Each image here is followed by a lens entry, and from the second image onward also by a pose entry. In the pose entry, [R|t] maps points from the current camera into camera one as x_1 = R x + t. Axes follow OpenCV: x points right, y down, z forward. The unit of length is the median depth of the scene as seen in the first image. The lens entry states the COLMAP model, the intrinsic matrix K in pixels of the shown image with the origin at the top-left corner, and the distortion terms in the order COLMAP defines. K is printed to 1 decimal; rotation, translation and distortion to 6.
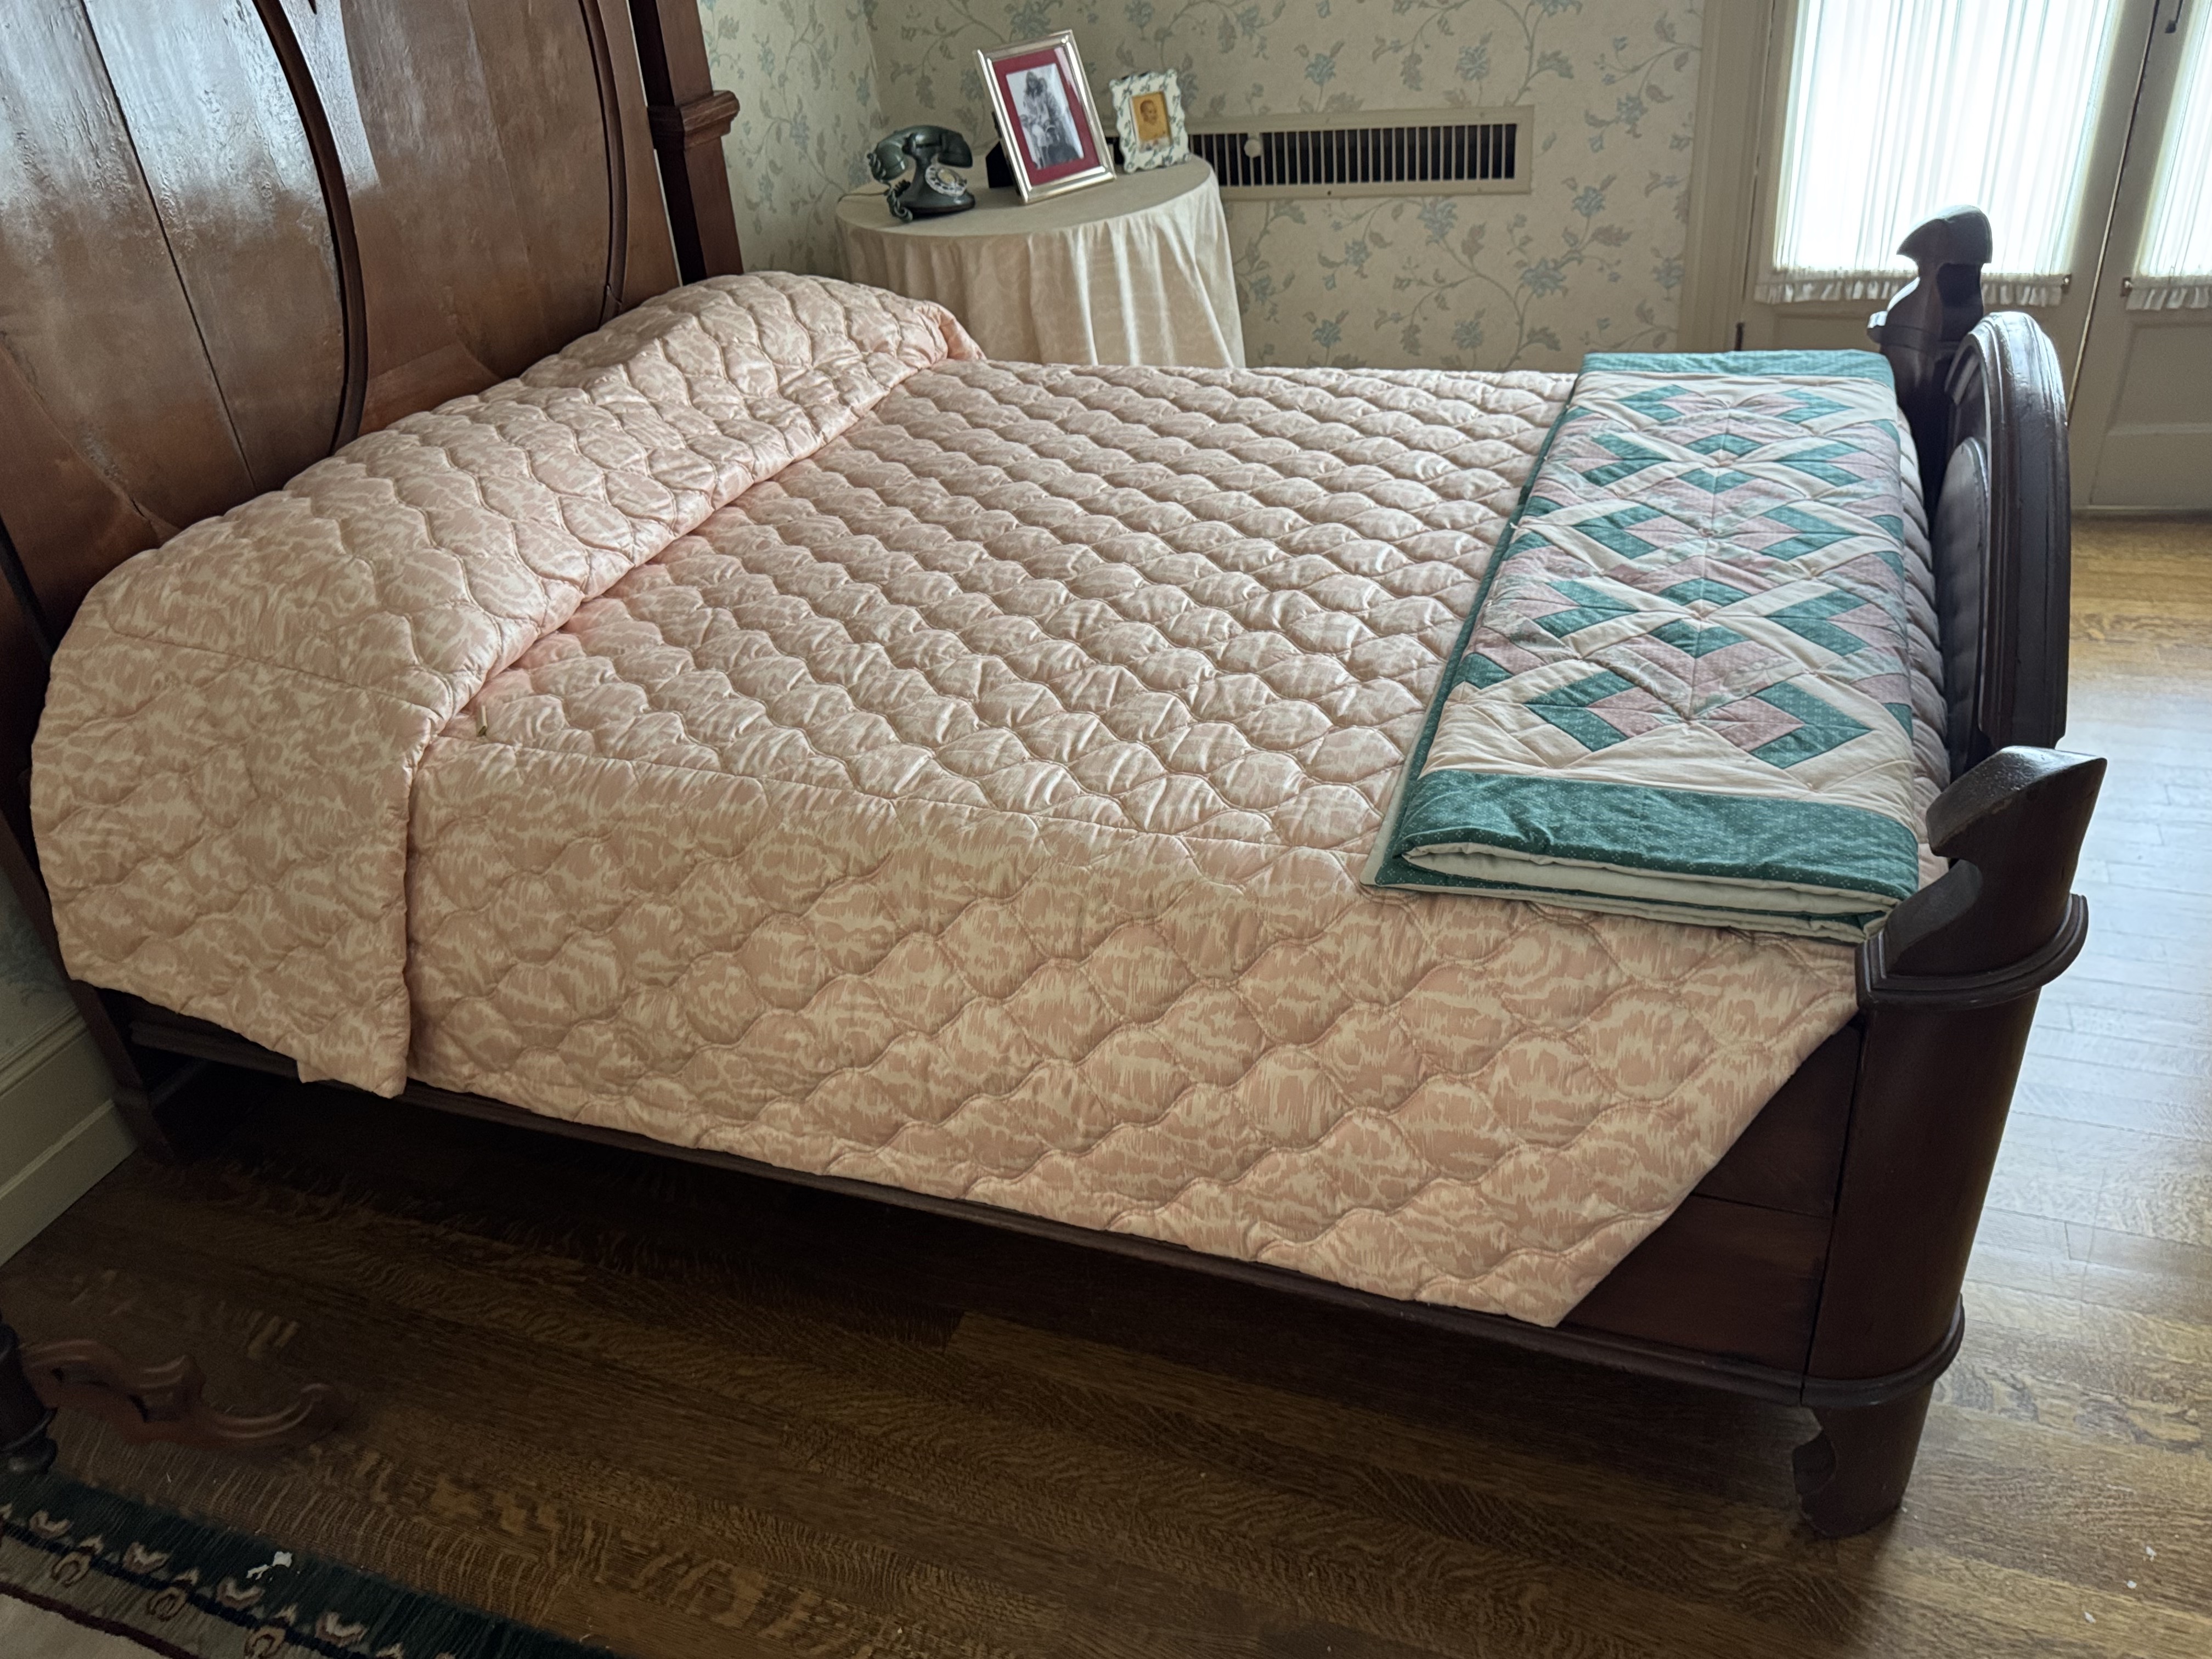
lens RADIAL K [[1651.8, 0, 1133.5], [0, 1651.8, 836.0], [0, 0, 1]] dist [0.045432, -0.065554]
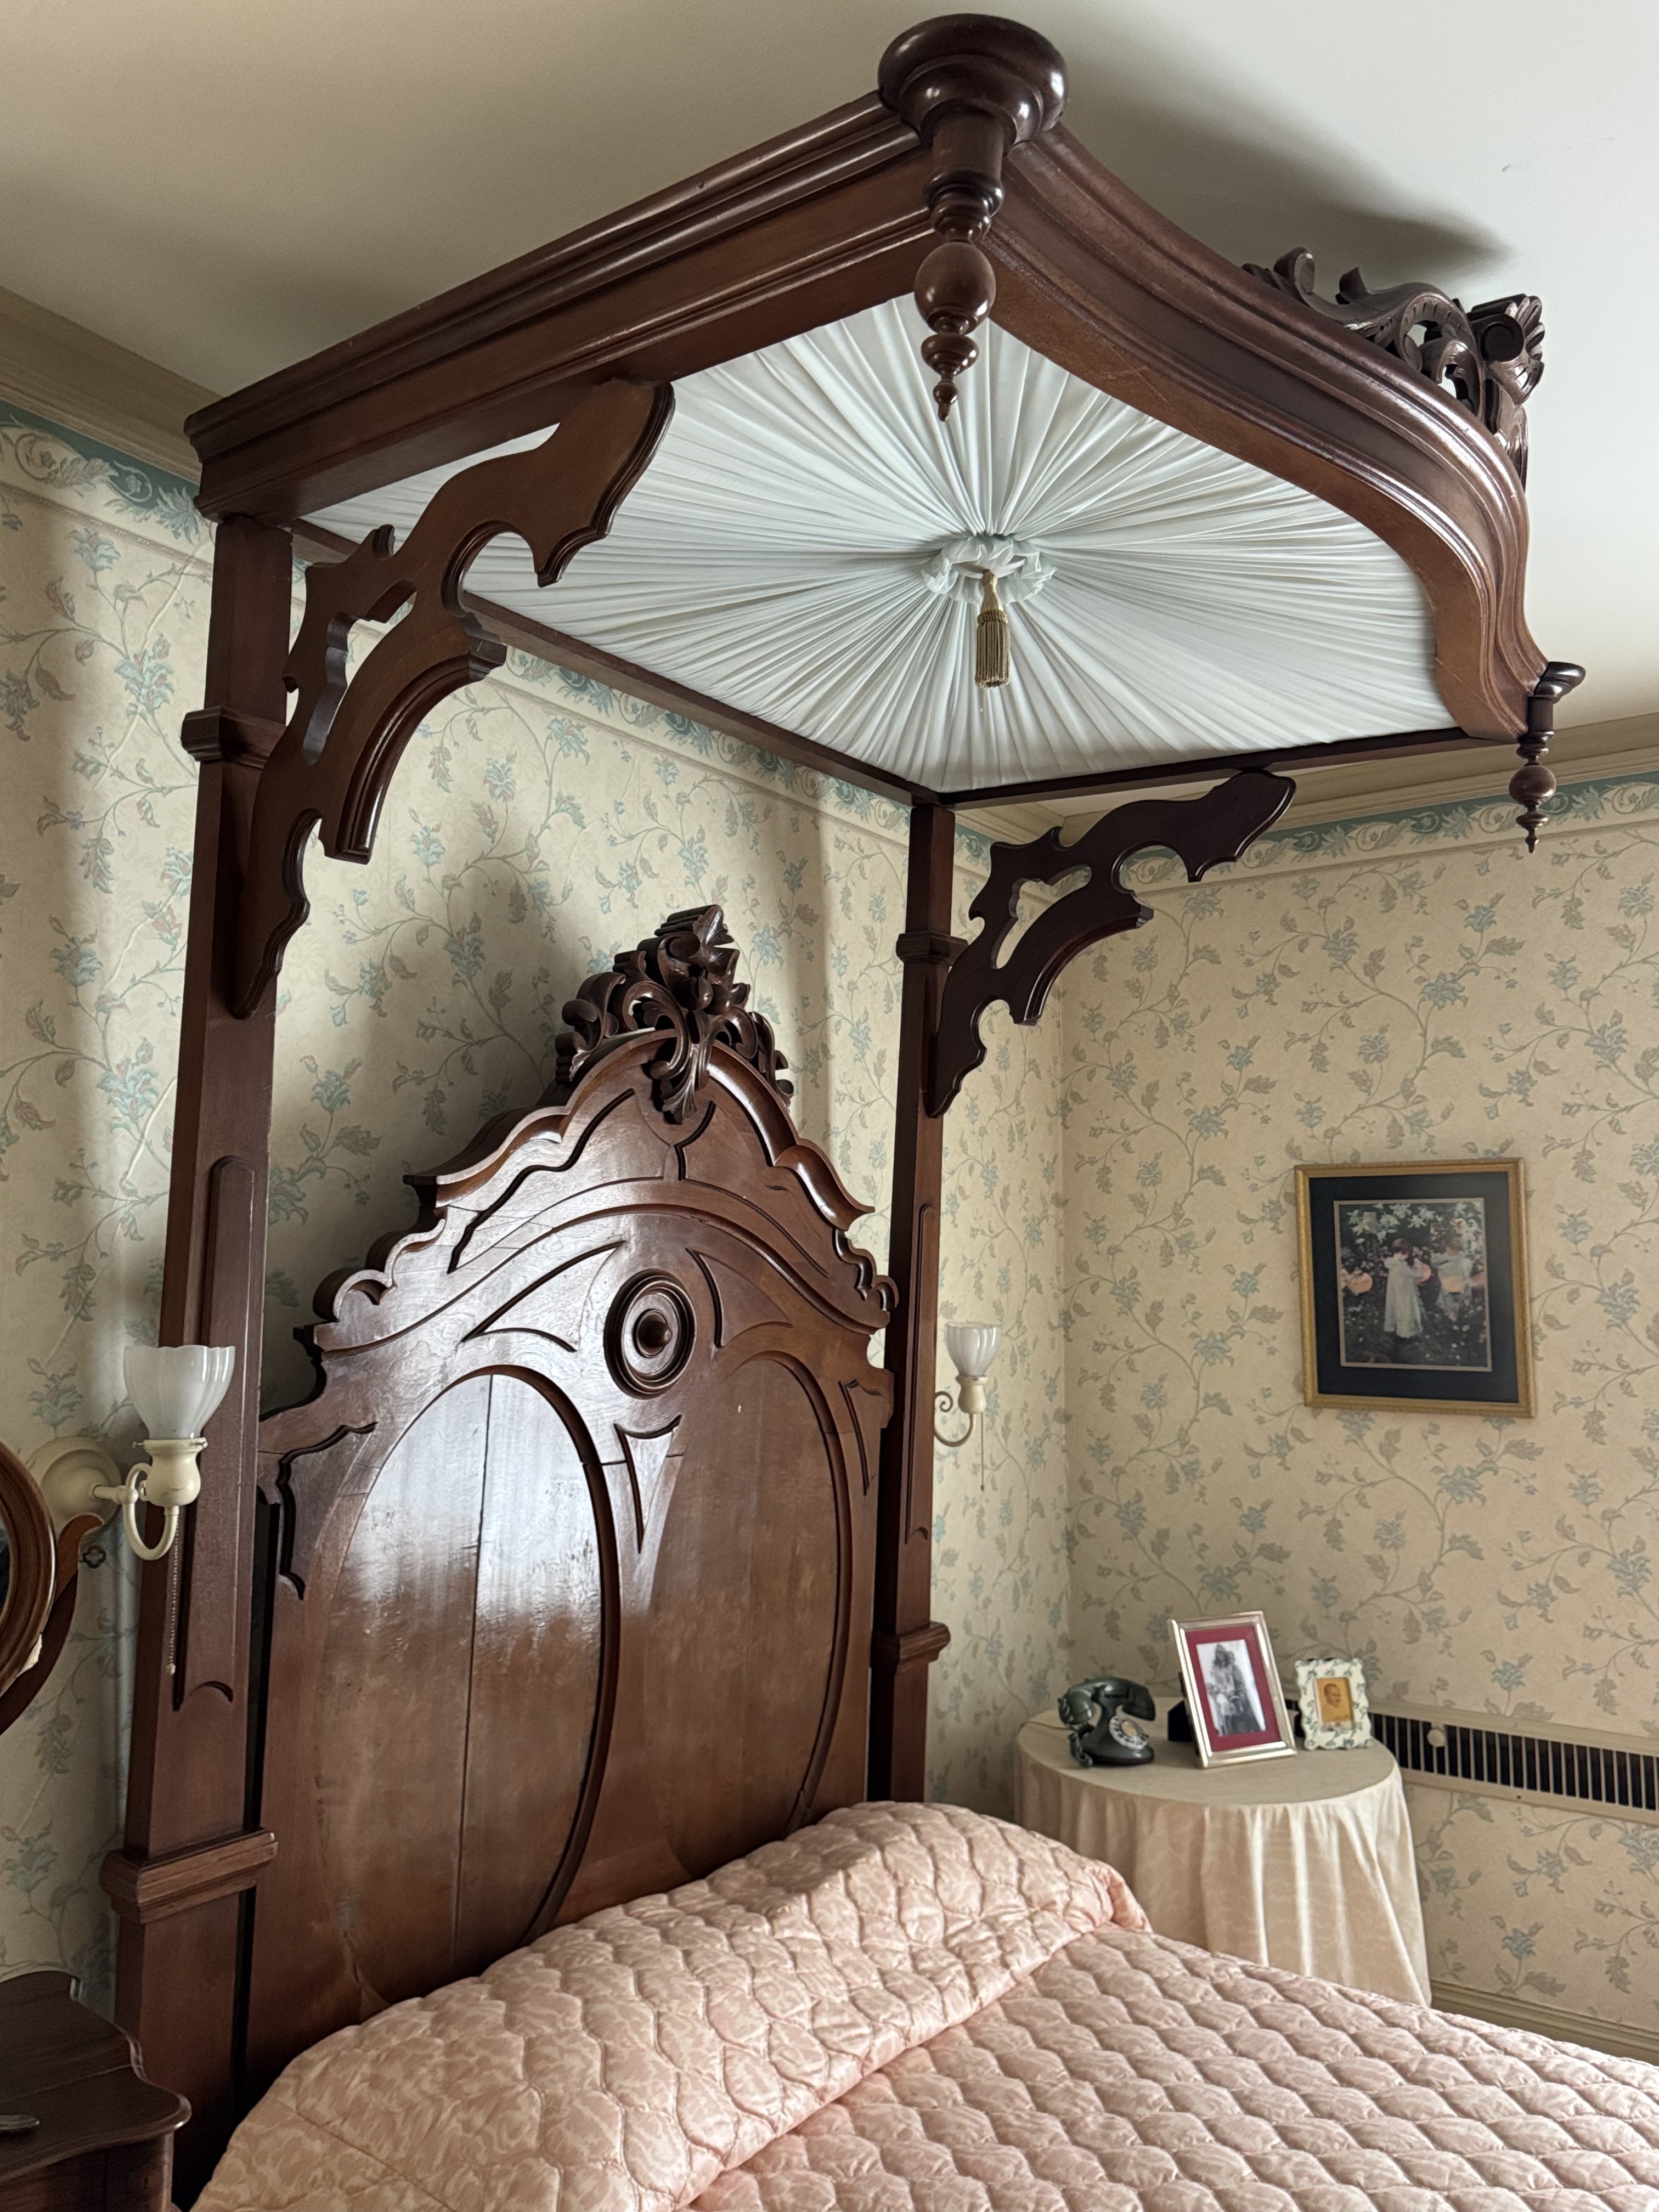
lens RADIAL K [[1651.8, 0, 830.4], [0, 1651.8, 1108.7], [0, 0, 1]] dist [0.045432, -0.065554]
pose [[0.957686, 0.068662, -0.279505, -0.032909], [-0.225733, 0.781658, -0.581425, -0.062032], [0.178556, 0.619917, 0.764082, -0.093310]]
